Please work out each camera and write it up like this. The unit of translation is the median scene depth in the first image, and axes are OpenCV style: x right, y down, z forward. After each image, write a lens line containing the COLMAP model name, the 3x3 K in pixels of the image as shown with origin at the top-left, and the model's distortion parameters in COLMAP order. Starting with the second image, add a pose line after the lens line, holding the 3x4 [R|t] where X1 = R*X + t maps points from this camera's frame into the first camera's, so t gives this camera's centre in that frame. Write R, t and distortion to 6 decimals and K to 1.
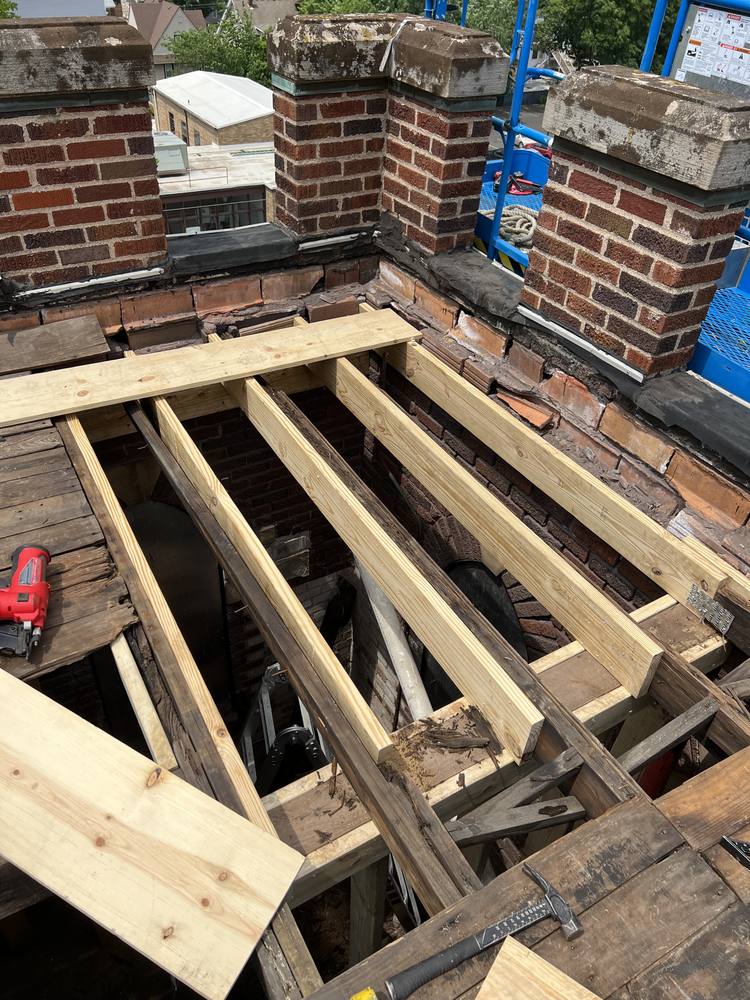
lens RADIAL K [[759.6, 0, 368.3], [0, 759.6, 503.6], [0, 0, 1]] dist [0.051017, -0.059357]
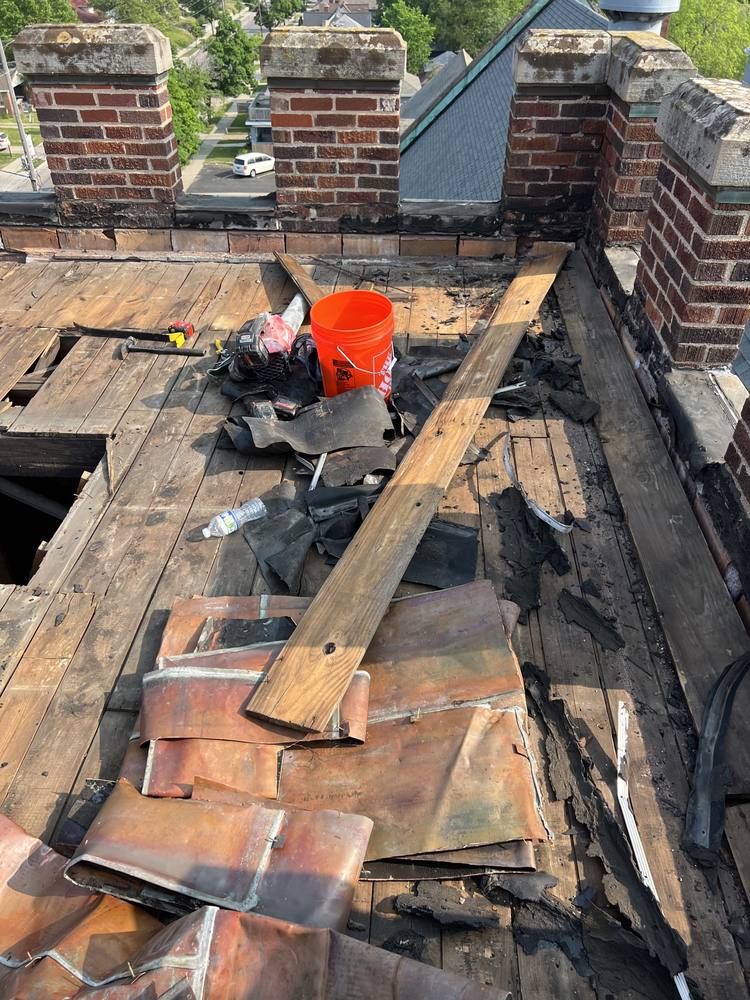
lens RADIAL K [[750.8, 0, 395.6], [0, 750.8, 500.2], [0, 0, 1]] dist [0.050039, -0.066848]
pose [[0.537102, -0.555282, 0.634967, -0.452908], [0.542154, 0.803935, 0.244452, 0.410884], [-0.646212, 0.212954, 0.732844, -0.572284]]
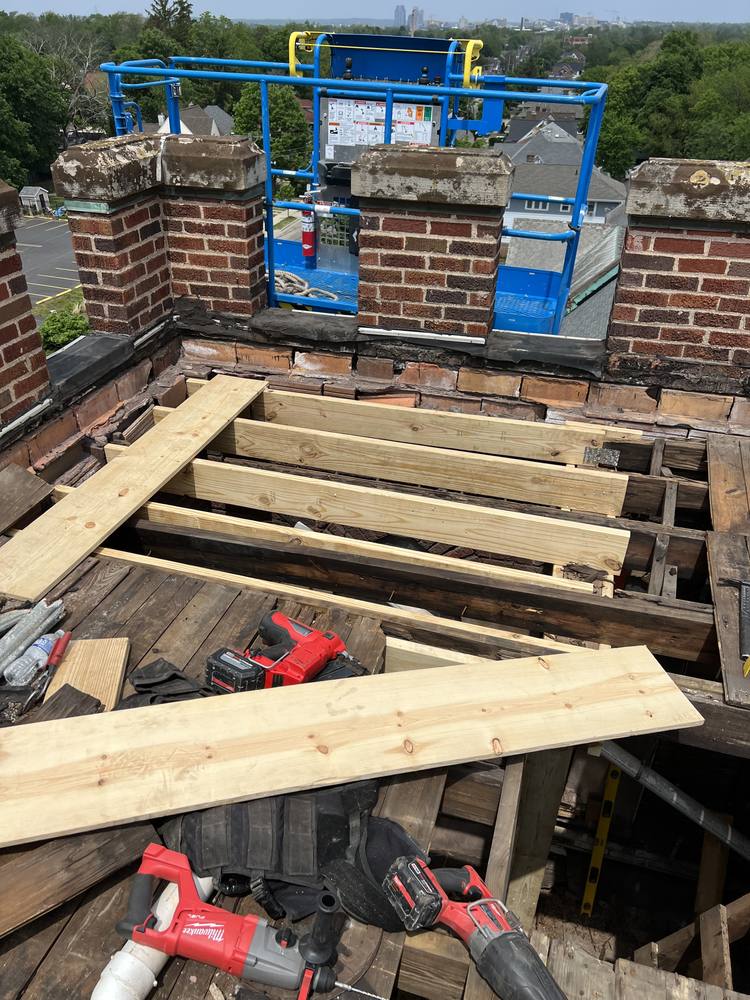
lens RADIAL K [[759.6, 0, 368.3], [0, 759.6, 503.6], [0, 0, 1]] dist [0.051017, -0.059357]
pose [[0.727471, -0.402170, 0.555919, -0.634964], [0.450881, 0.890919, 0.054500, -0.058581], [-0.517197, 0.211006, 0.829448, -0.012749]]
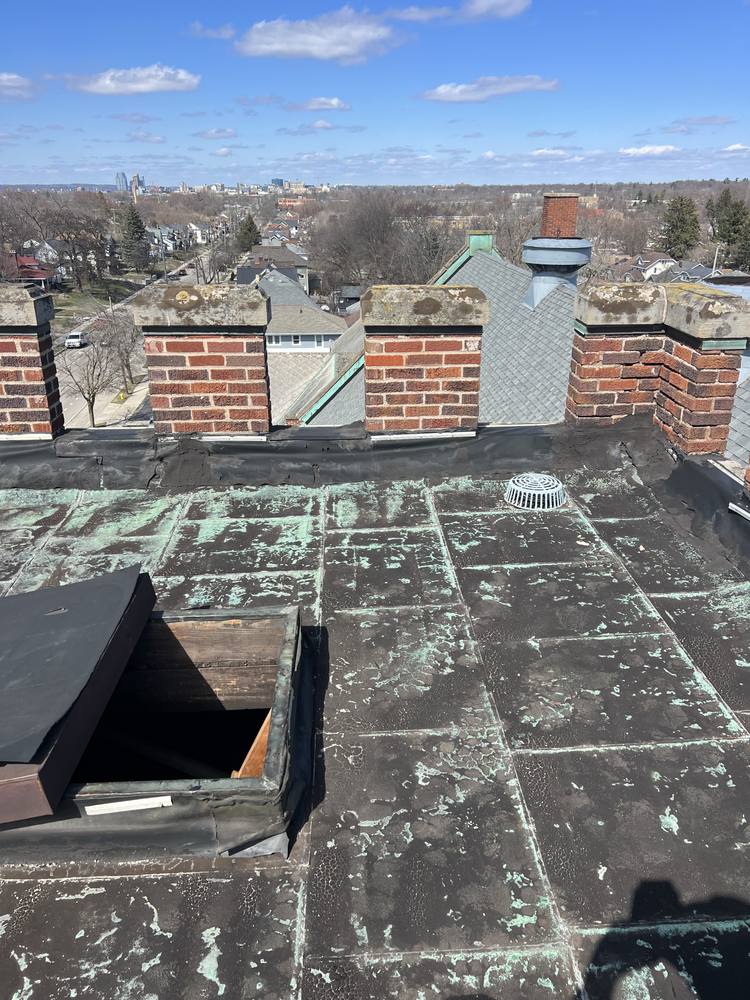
lens RADIAL K [[746.6, 0, 390.2], [0, 746.6, 498.7], [0, 0, 1]] dist [0.117674, -0.228699]
pose [[0.453540, -0.383685, 0.804418, -0.608113], [0.572417, 0.817217, 0.067054, 0.230584], [-0.683111, 0.430050, 0.590268, -0.377114]]
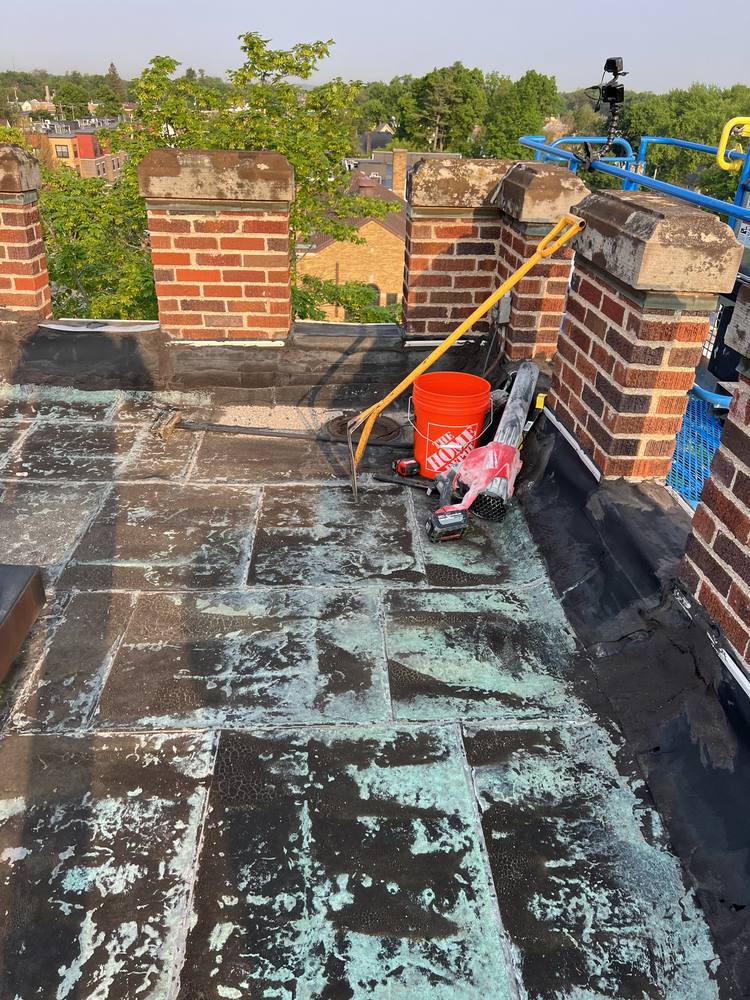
lens RADIAL K [[759.2, 0, 355.7], [0, 759.2, 487.9], [0, 0, 1]] dist [0.048140, -0.077161]
pose [[0.883399, 0.194357, -0.426417, 0.436708], [-0.281252, 0.947727, -0.150699, 0.070672], [0.374838, 0.253058, 0.891885, 0.020986]]
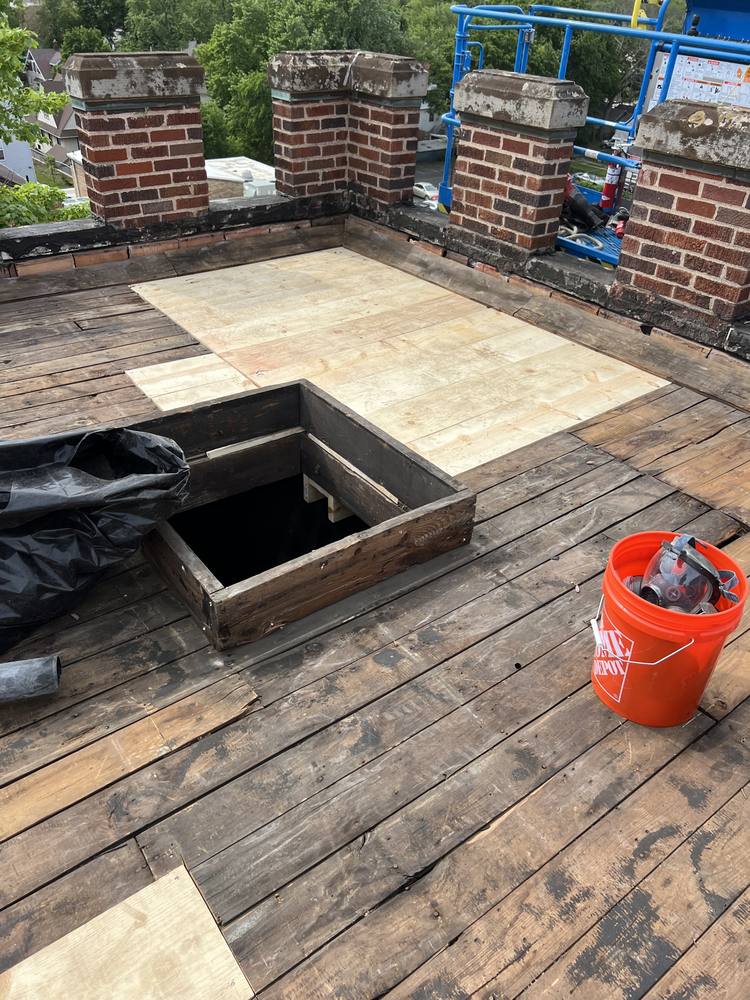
lens RADIAL K [[767.7, 0, 373.8], [0, 767.7, 492.9], [0, 0, 1]] dist [0.012115, 0.002504]
pose [[0.992697, -0.077935, 0.092082, -0.139711], [0.085255, 0.993267, -0.078435, 0.392200], [-0.085350, 0.085712, 0.992657, -0.487066]]
